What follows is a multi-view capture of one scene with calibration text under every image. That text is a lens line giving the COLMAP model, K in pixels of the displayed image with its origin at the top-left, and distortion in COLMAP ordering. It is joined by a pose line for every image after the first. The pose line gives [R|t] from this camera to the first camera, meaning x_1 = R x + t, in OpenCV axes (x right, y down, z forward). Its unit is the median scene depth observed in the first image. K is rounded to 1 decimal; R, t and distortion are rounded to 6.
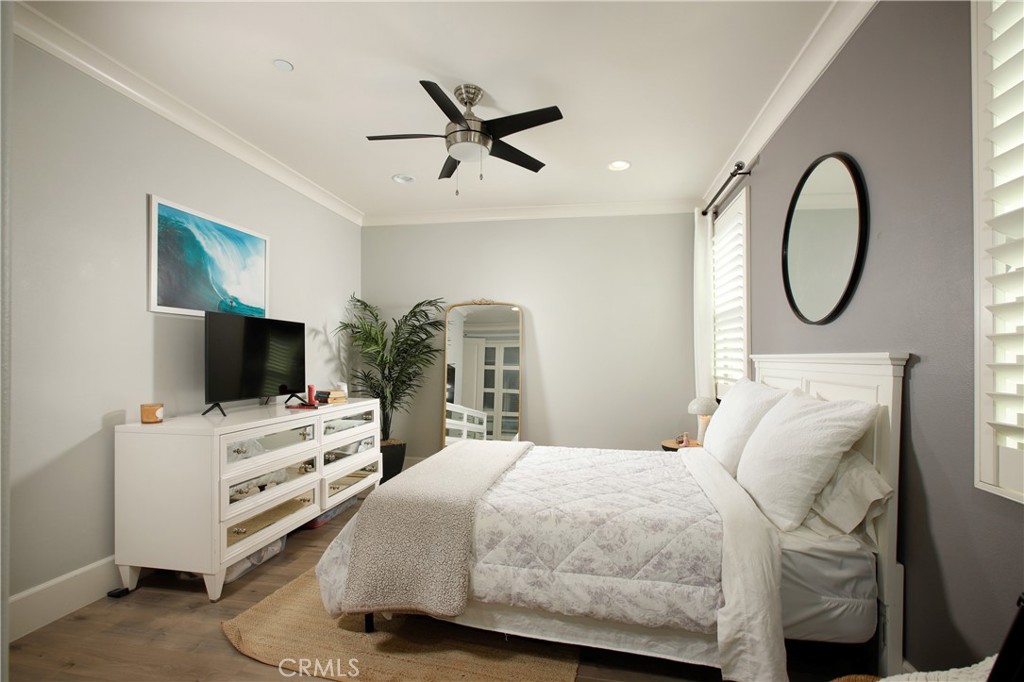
lens RADIAL K [[466.6, 0, 493.7], [0, 466.6, 339.0], [0, 0, 1]] dist [-0.018572, 0.000337]
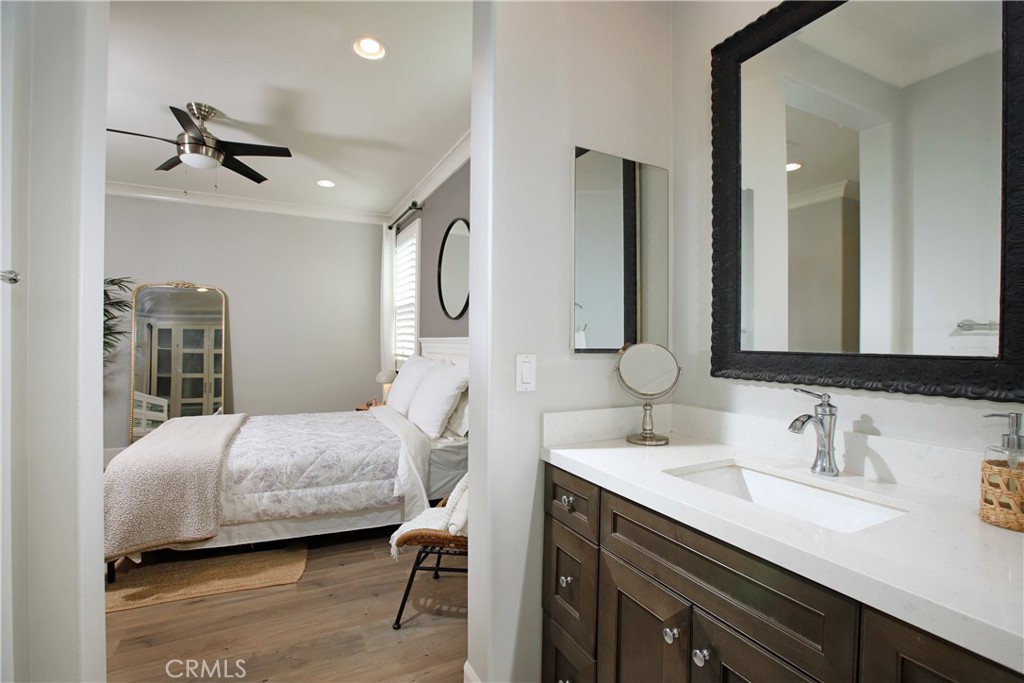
lens RADIAL K [[466.6, 0, 493.7], [0, 466.6, 339.5], [0, 0, 1]] dist [-0.018572, 0.000337]
pose [[0.795041, -0.001631, 0.606553, -0.173884], [-0.022418, 0.999234, 0.032071, -0.016008], [-0.606141, -0.039096, 0.794396, -0.364246]]
